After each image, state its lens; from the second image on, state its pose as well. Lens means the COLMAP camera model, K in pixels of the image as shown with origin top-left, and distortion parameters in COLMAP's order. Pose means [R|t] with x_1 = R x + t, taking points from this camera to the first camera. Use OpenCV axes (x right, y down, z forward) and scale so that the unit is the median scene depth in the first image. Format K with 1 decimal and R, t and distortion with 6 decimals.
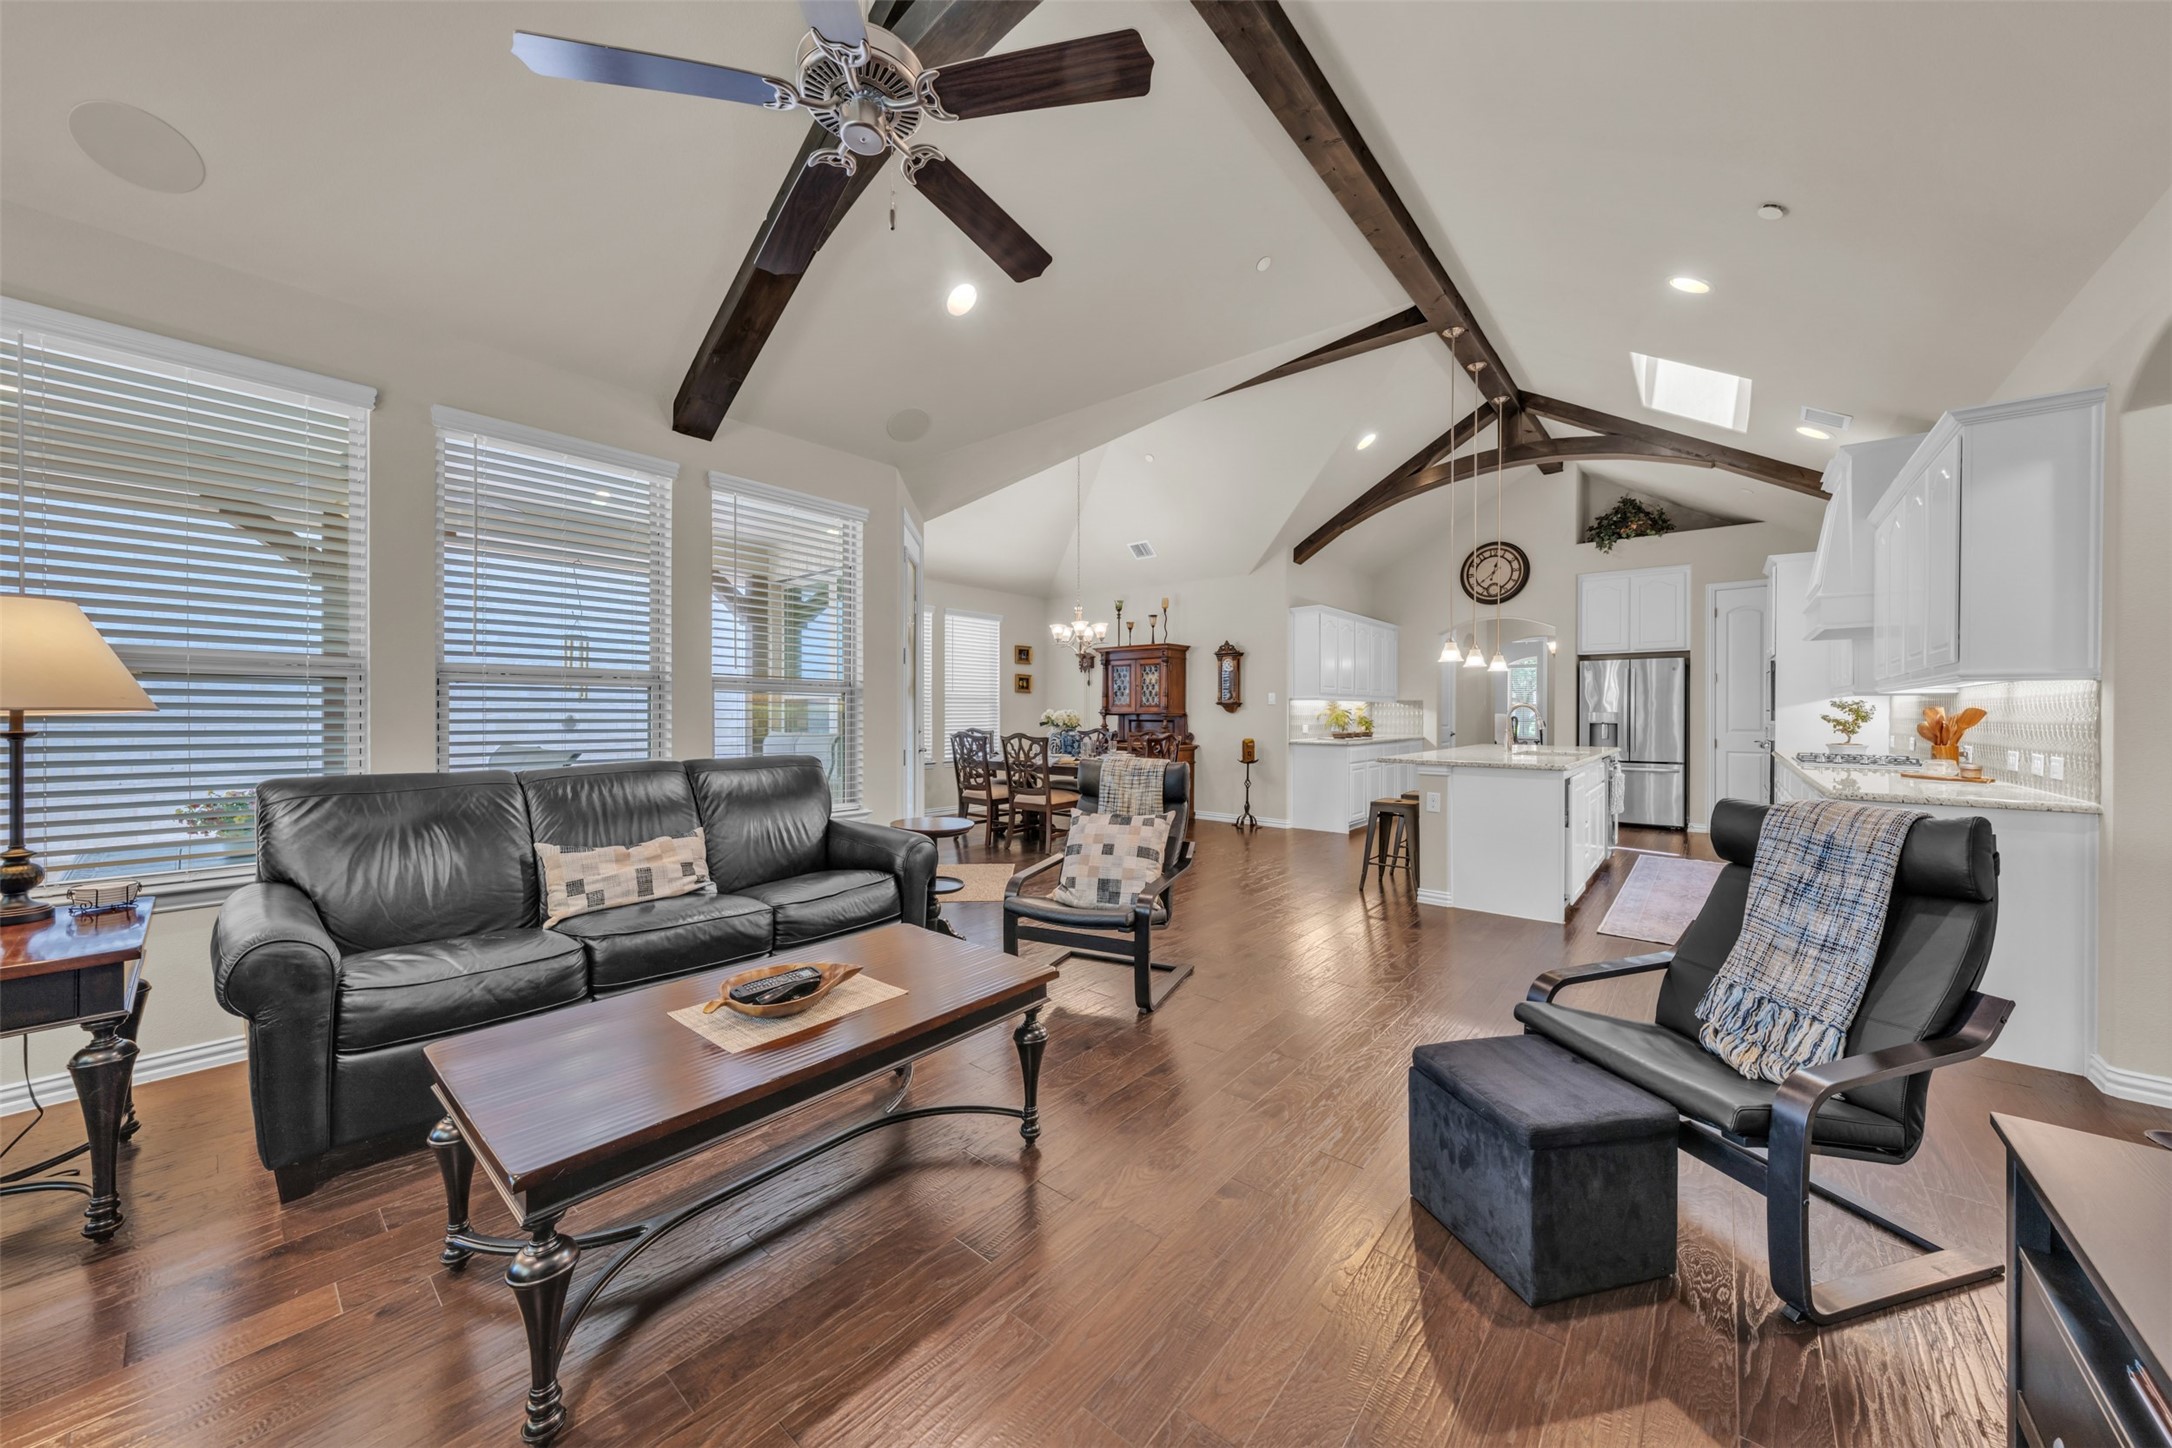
lens RADIAL K [[753.7, 0, 1089.0], [0, 753.7, 717.3], [0, 0, 1]] dist [0.002215, -0.000213]
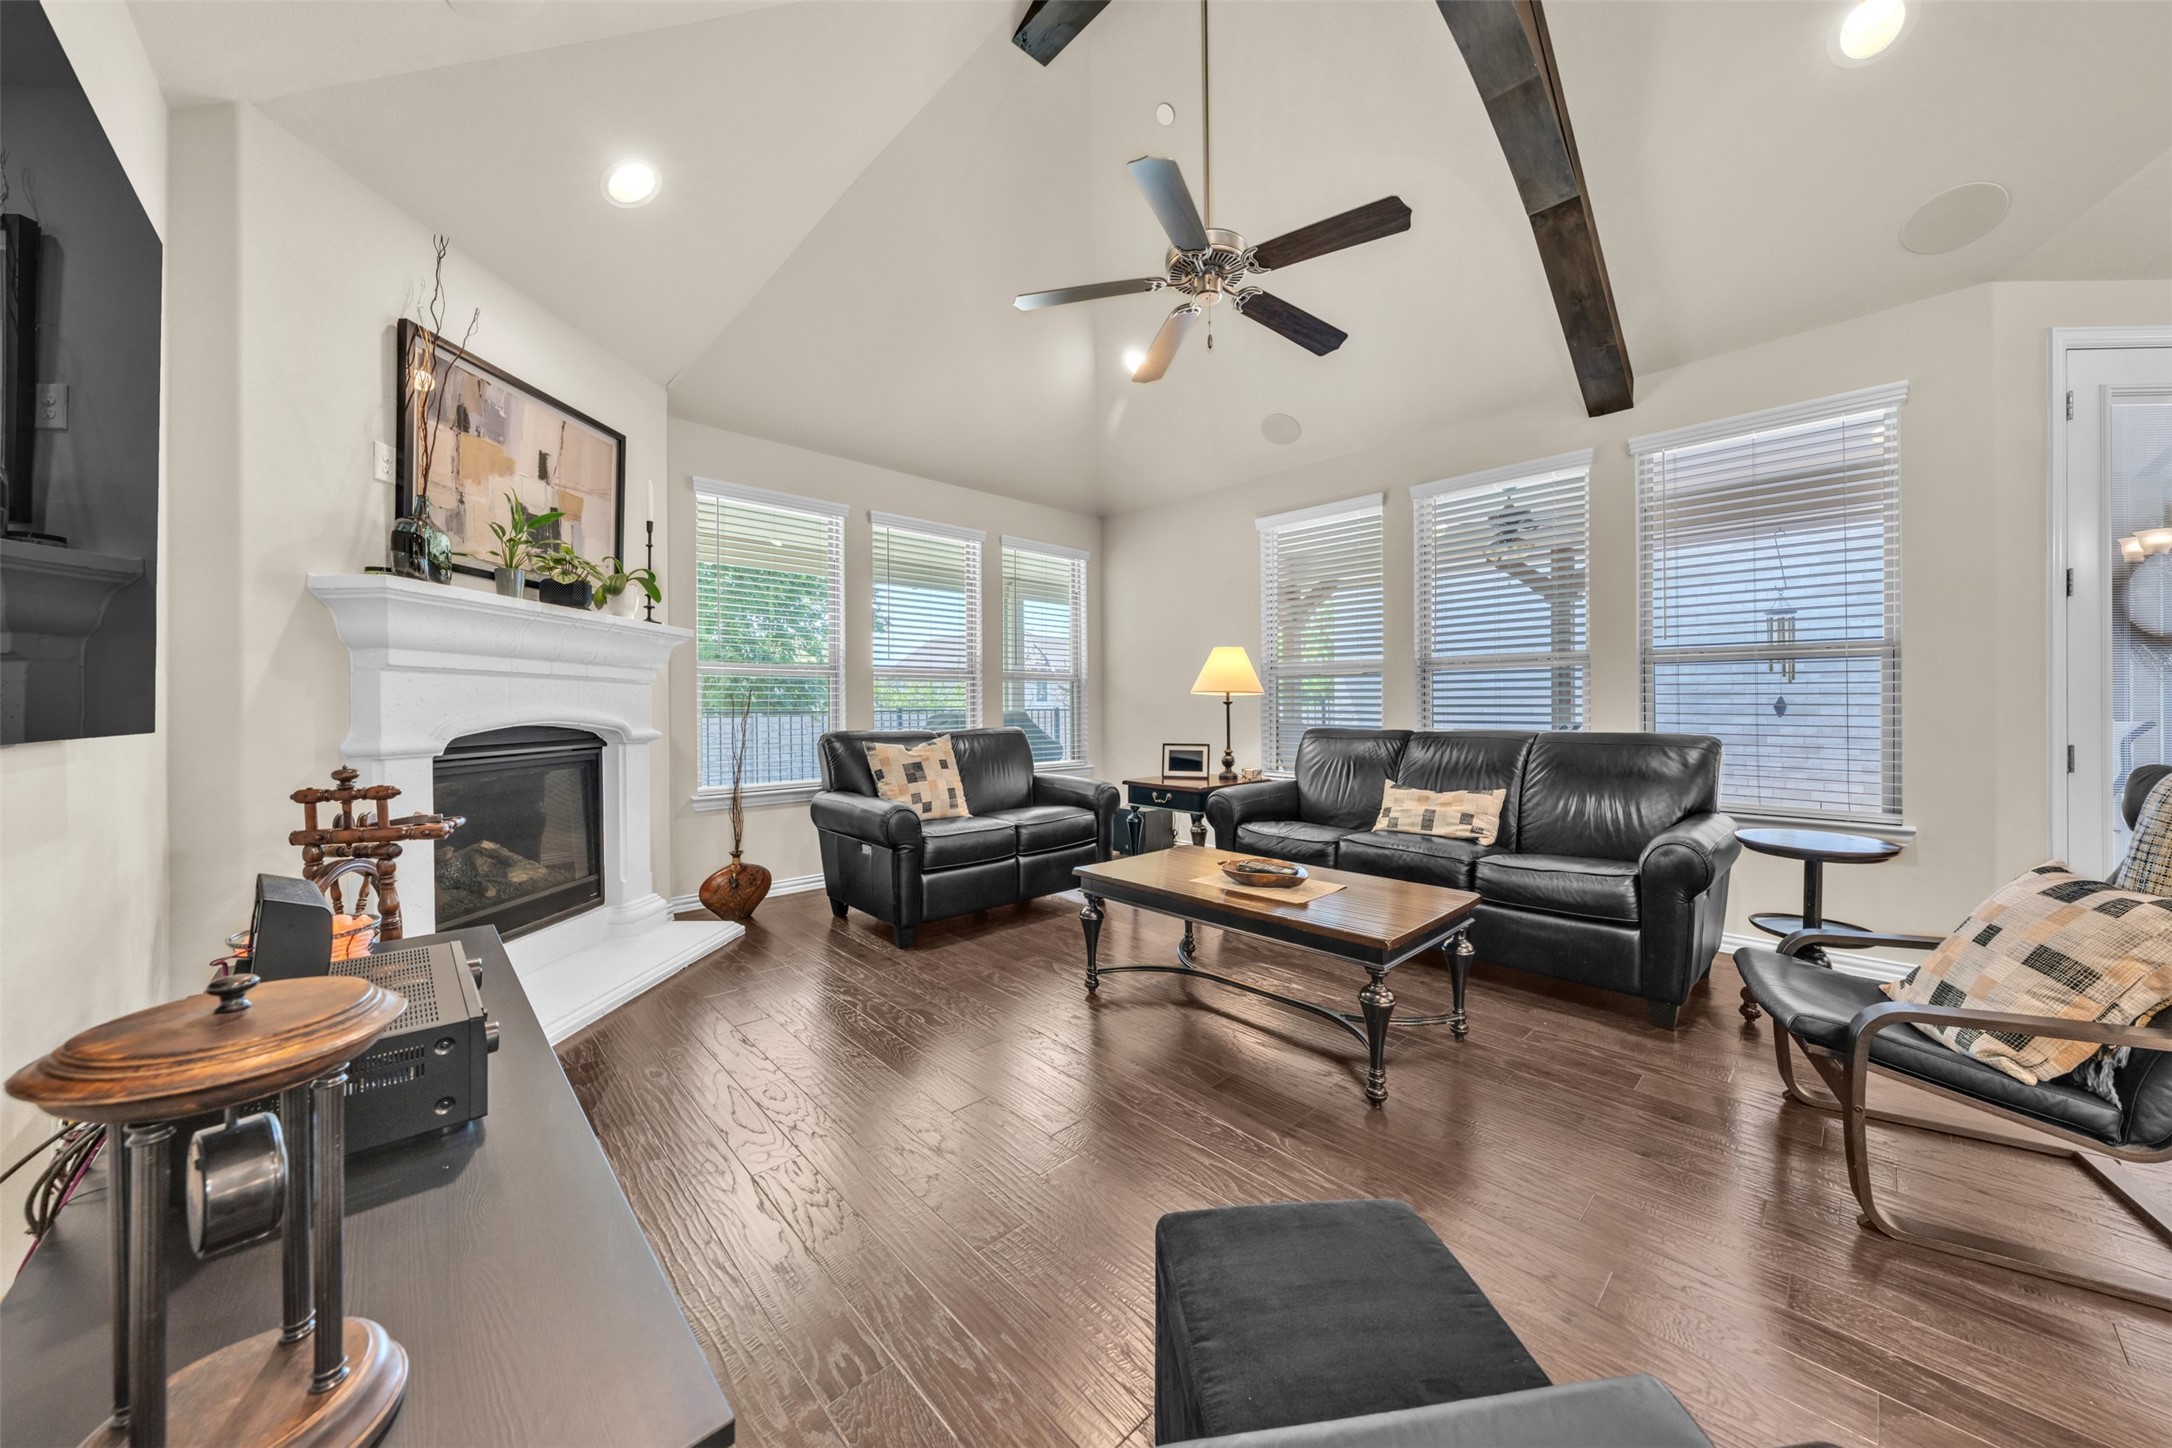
lens RADIAL K [[753.7, 0, 1088.7], [0, 753.7, 703.1], [0, 0, 1]] dist [0.002215, -0.000213]
pose [[-0.122228, -0.009582, -0.992456, 0.247797], [-0.002076, 0.999954, -0.009399, 0.011282], [0.992500, 0.000912, -0.122242, 0.194394]]
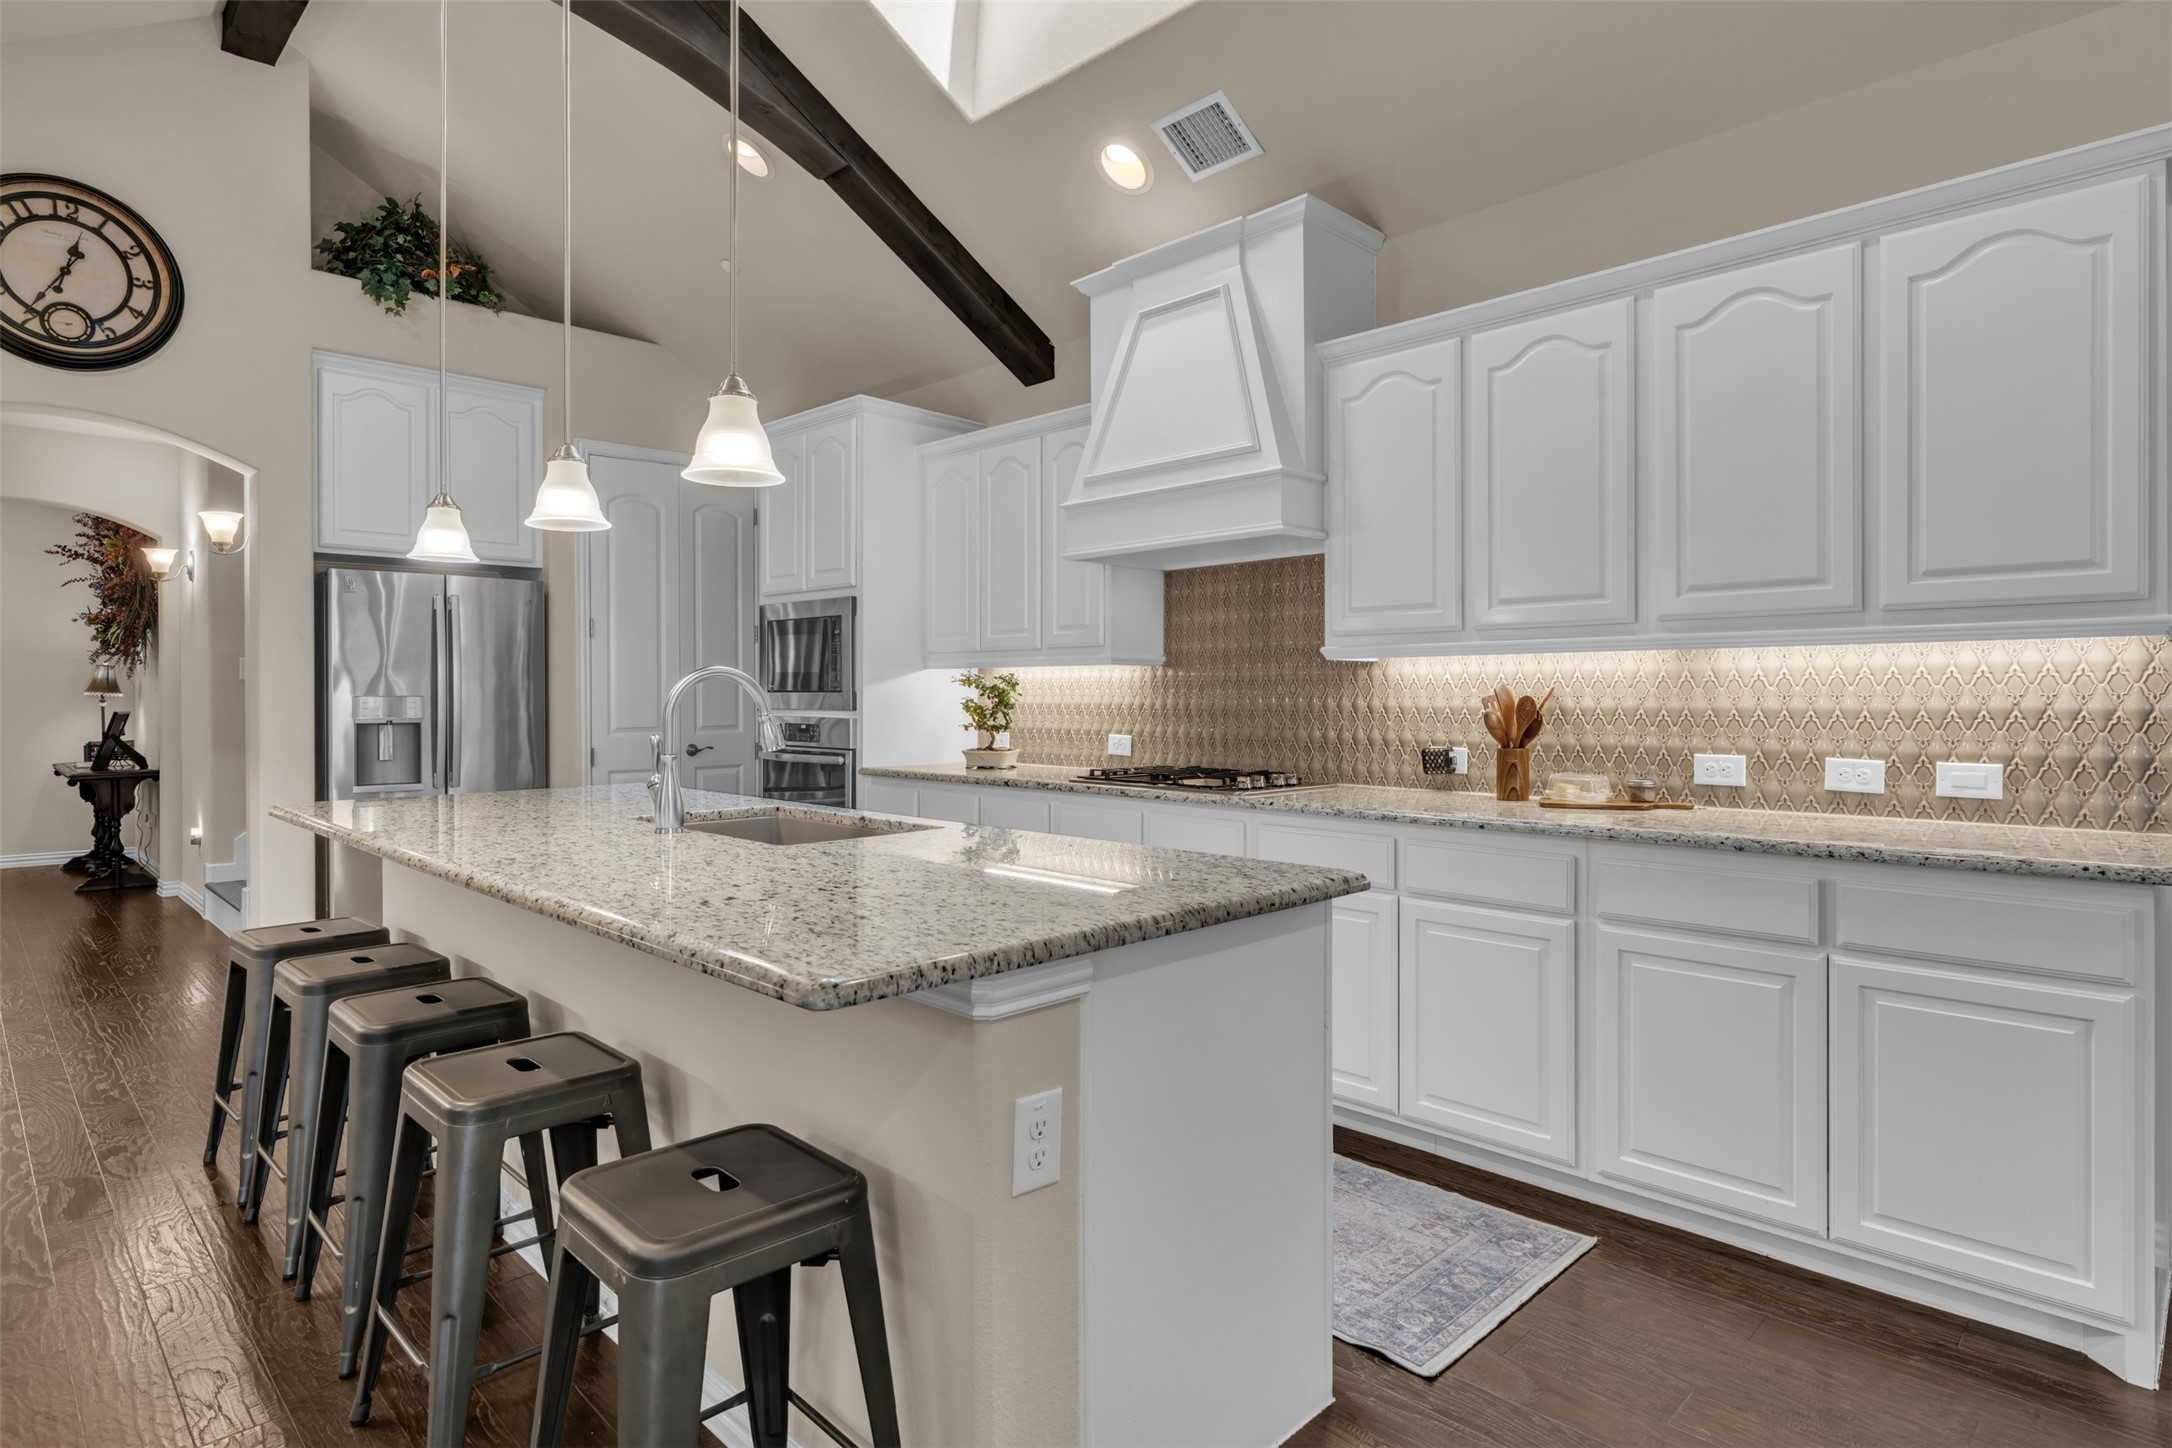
lens RADIAL K [[1155.4, 0, 1078.2], [0, 1155.4, 703.3], [0, 0, 1]] dist [-0.002441, 0.002143]
pose [[0.096719, -0.009737, 0.995264, 0.086163], [0.010741, 0.999904, 0.008738, -0.004453], [-0.995254, 0.009845, 0.096814, 0.560854]]
